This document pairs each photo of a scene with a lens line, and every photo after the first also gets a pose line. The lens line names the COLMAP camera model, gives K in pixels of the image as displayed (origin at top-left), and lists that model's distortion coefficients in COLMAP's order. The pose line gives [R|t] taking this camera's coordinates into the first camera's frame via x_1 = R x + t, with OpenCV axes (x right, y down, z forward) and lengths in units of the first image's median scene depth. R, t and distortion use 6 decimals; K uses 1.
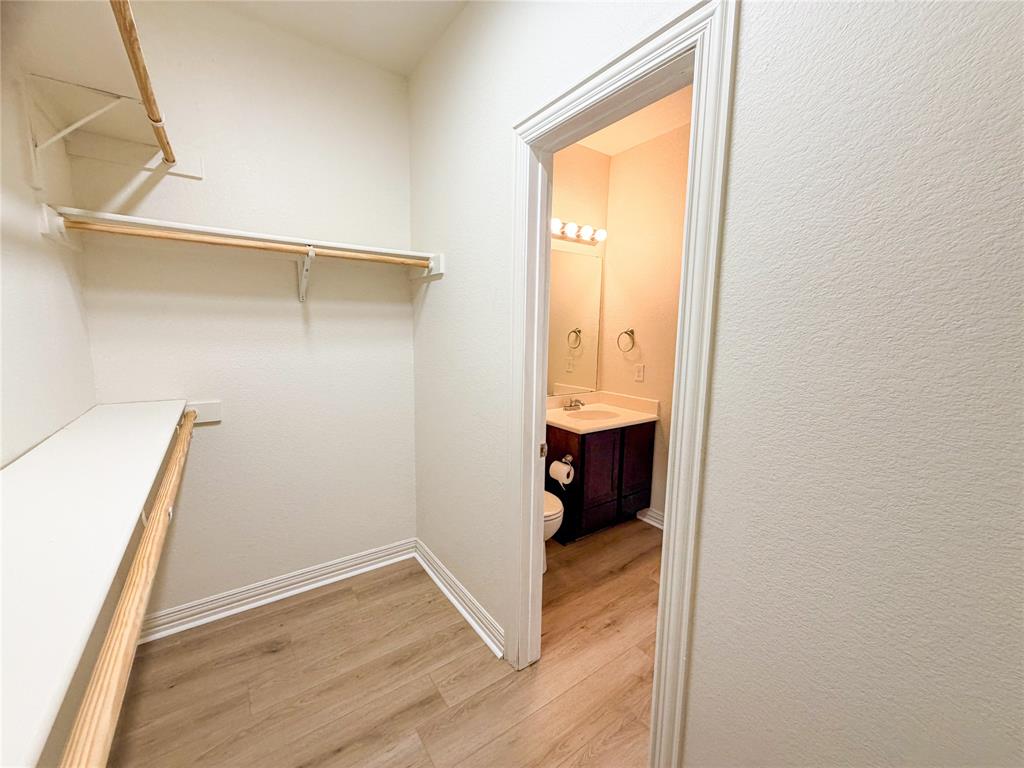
lens RADIAL K [[412.5, 0, 508.1], [0, 412.5, 383.3], [0, 0, 1]] dist [0.002772, 0.000300]
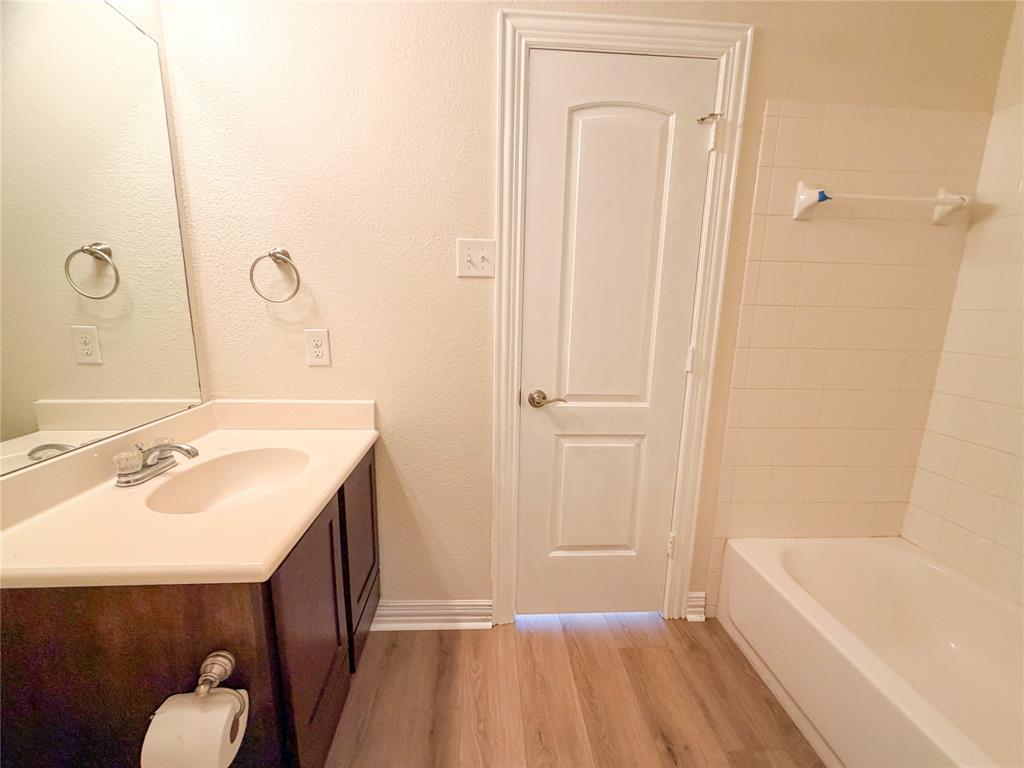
lens RADIAL K [[412.5, 0, 508.1], [0, 412.5, 383.3], [0, 0, 1]] dist [0.002772, 0.000300]
pose [[0.530481, -0.173354, 0.829782, 0.040213], [0.105546, 0.984757, 0.138255, -0.026464], [-0.841100, 0.014238, 0.540692, 0.542751]]
